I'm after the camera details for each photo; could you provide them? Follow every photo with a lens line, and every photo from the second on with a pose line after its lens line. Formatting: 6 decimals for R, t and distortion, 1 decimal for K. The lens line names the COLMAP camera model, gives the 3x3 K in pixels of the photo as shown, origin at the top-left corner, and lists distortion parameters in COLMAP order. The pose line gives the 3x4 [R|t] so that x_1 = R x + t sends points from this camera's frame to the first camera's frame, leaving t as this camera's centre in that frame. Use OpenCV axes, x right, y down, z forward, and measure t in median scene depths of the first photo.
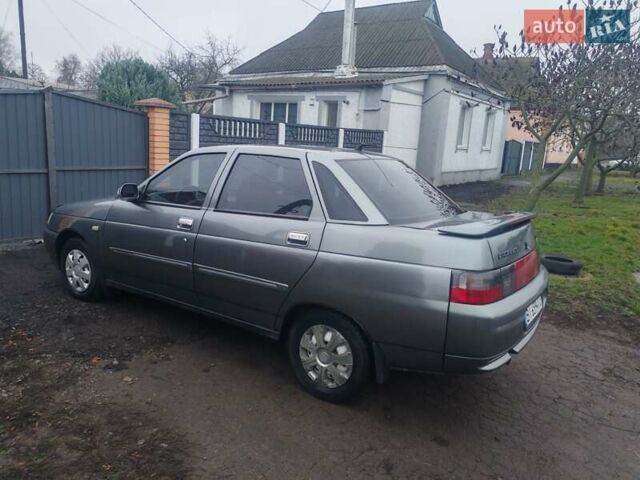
lens RADIAL K [[498.5, 0, 321.5], [0, 498.5, 240.6], [0, 0, 1]] dist [0.022756, -0.006634]
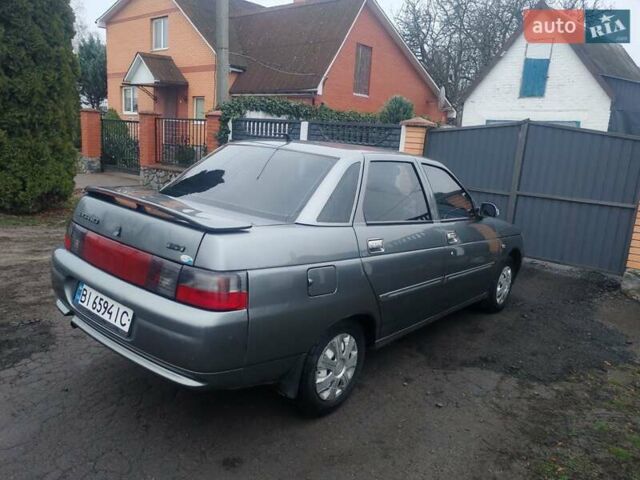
lens RADIAL K [[498.5, 0, 319.2], [0, 498.5, 238.3], [0, 0, 1]] dist [0.022756, -0.006634]
pose [[-0.120279, 0.129575, -0.984248, 0.500240], [-0.274548, 0.948435, 0.158412, -0.081326], [0.954021, 0.289277, -0.078502, 0.565487]]
